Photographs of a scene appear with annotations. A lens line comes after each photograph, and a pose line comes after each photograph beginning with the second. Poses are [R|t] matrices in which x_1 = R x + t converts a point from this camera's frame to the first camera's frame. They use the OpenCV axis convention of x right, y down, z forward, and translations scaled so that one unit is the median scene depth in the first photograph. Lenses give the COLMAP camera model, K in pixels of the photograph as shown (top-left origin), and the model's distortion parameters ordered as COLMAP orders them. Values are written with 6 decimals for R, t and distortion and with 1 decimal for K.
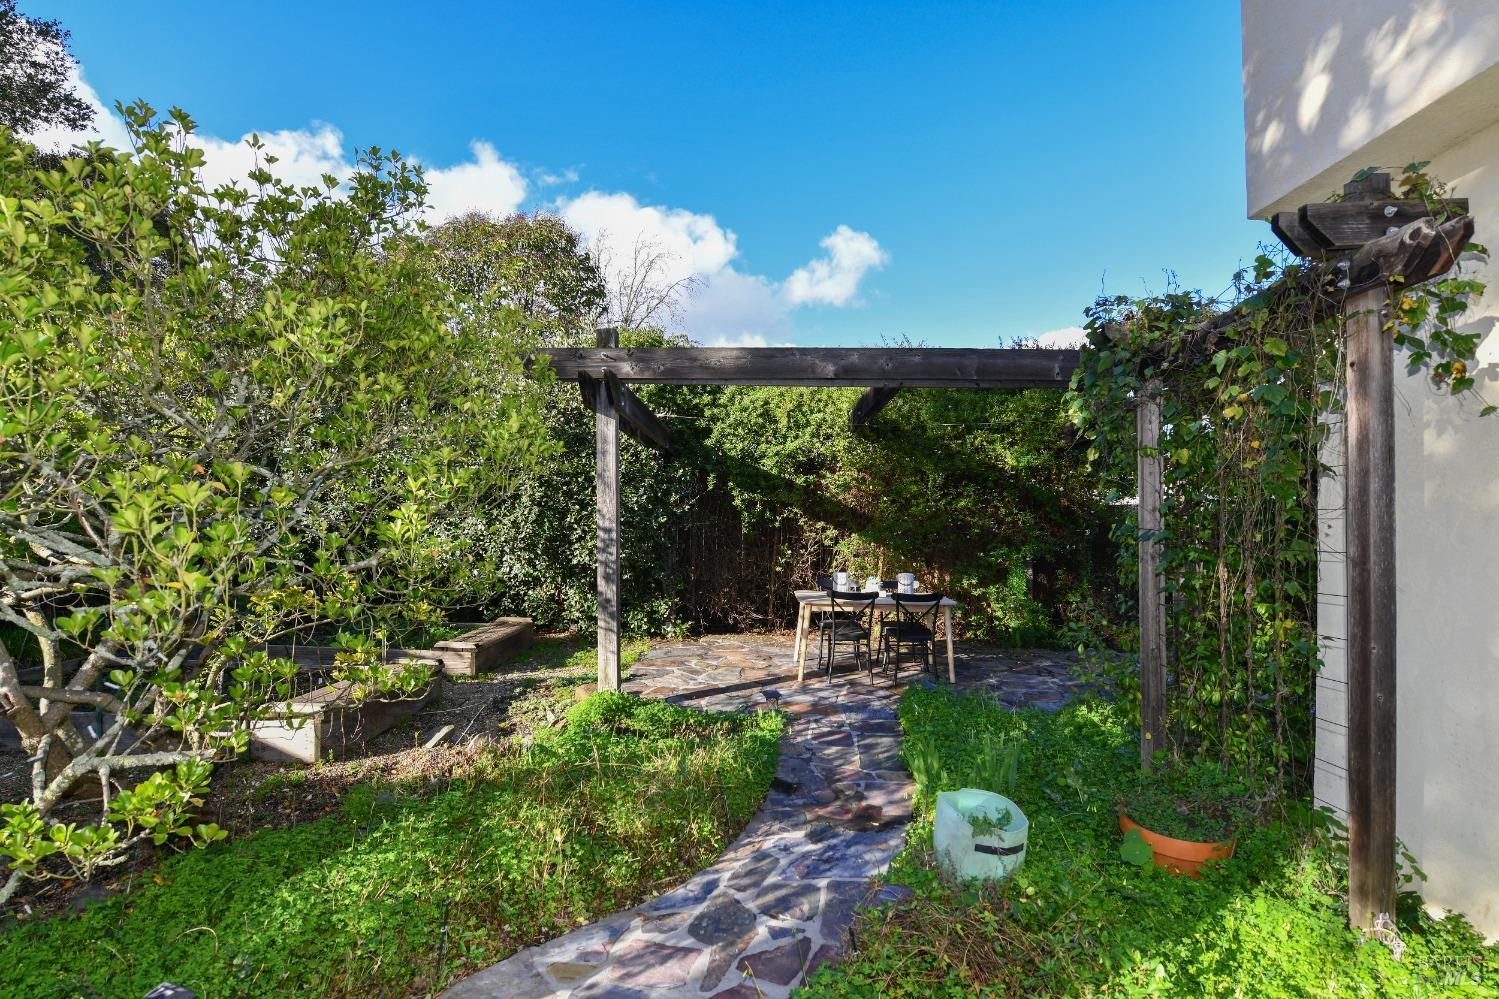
lens RADIAL K [[704.4, 0, 780.4], [0, 704.4, 516.4], [0, 0, 1]] dist [-0.007953, -0.001504]
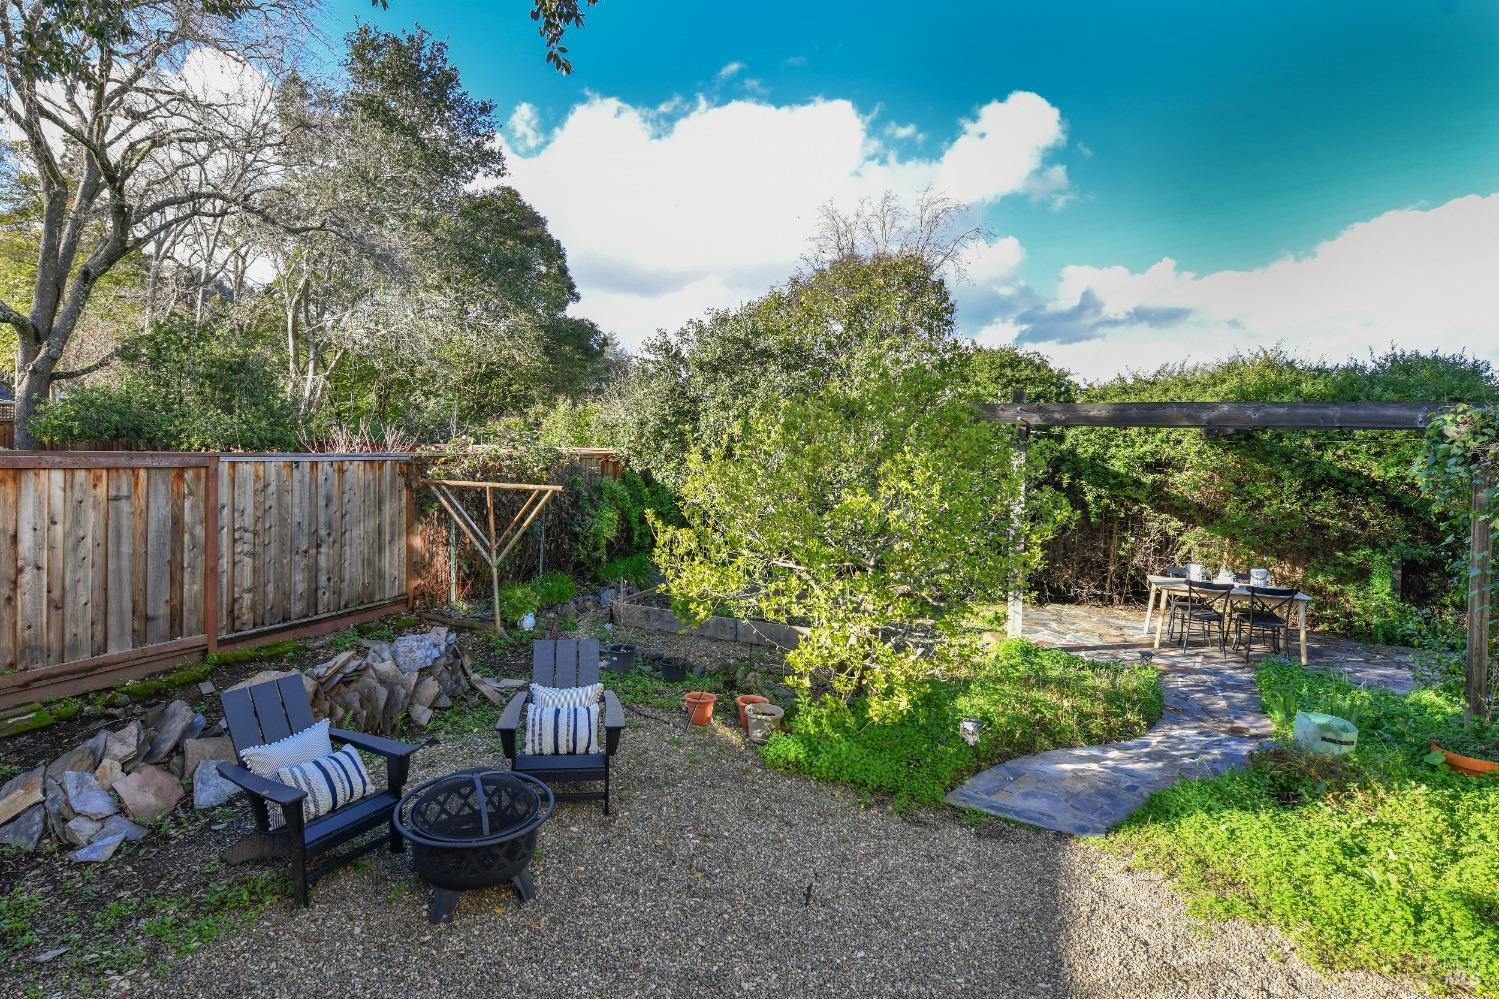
lens RADIAL K [[704.4, 0, 742.7], [0, 704.4, 492.6], [0, 0, 1]] dist [-0.007953, -0.001504]
pose [[0.906317, 0.027442, -0.421708, -0.096572], [-0.015940, 0.999399, 0.030777, -0.058944], [0.422299, -0.021172, 0.906209, -0.362622]]
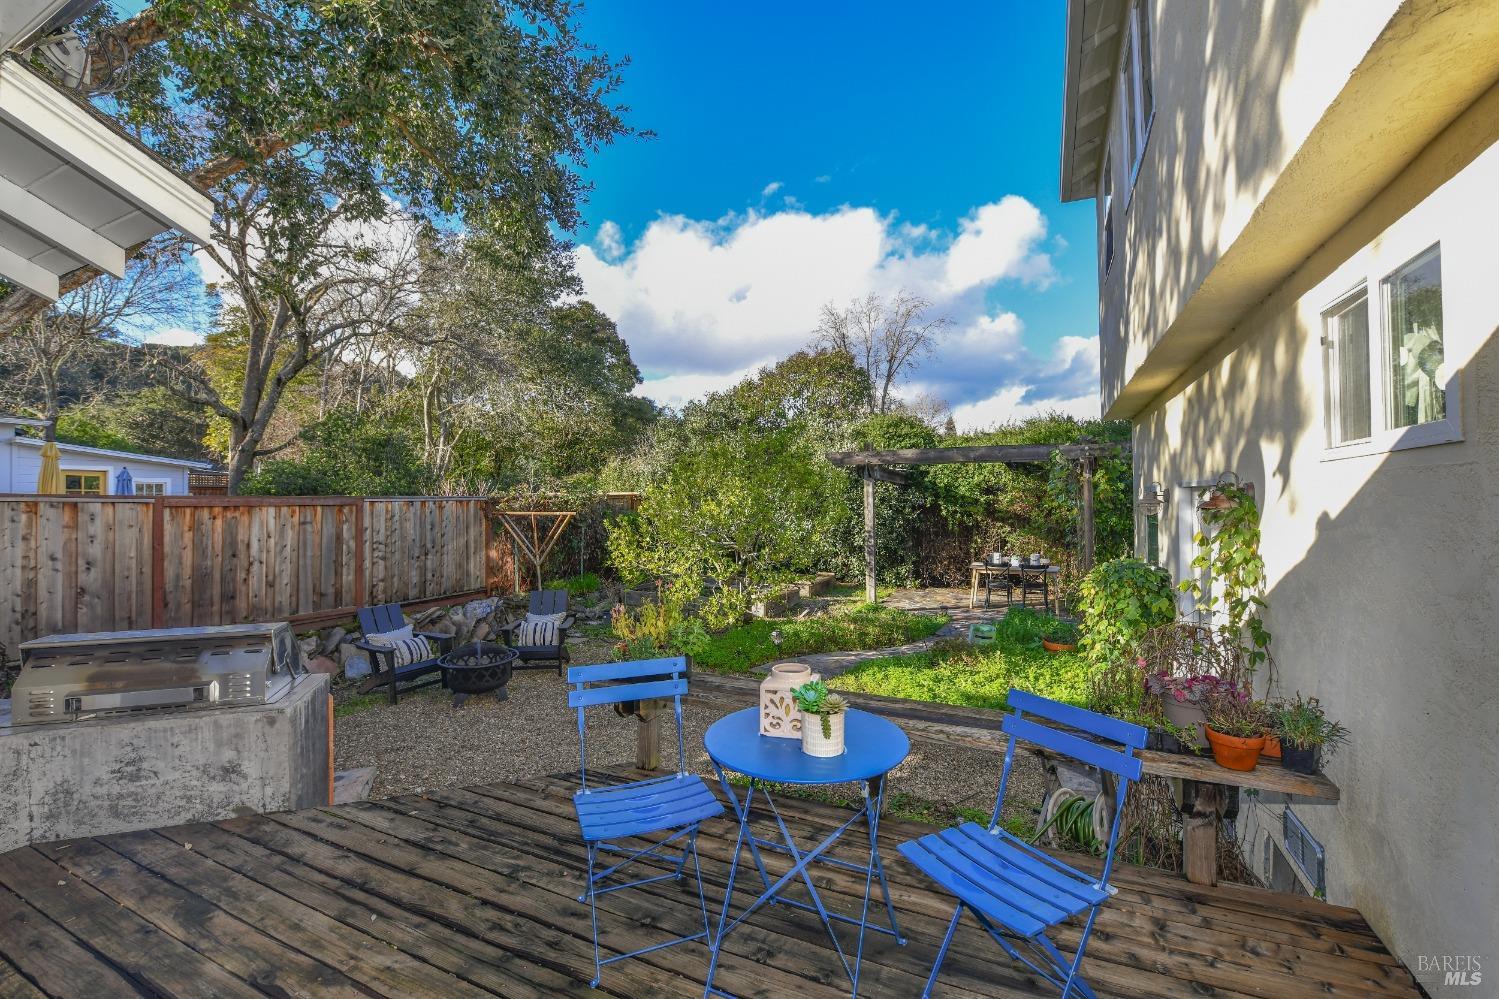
lens RADIAL K [[546.0, 0, 757.2], [0, 546.0, 503.9], [0, 0, 1]] dist [-0.012623, -0.000849]
pose [[0.894924, -0.016563, -0.445911, 0.139513], [0.013272, 0.999857, -0.010504, -0.035735], [0.446021, 0.003482, 0.895016, -0.472182]]
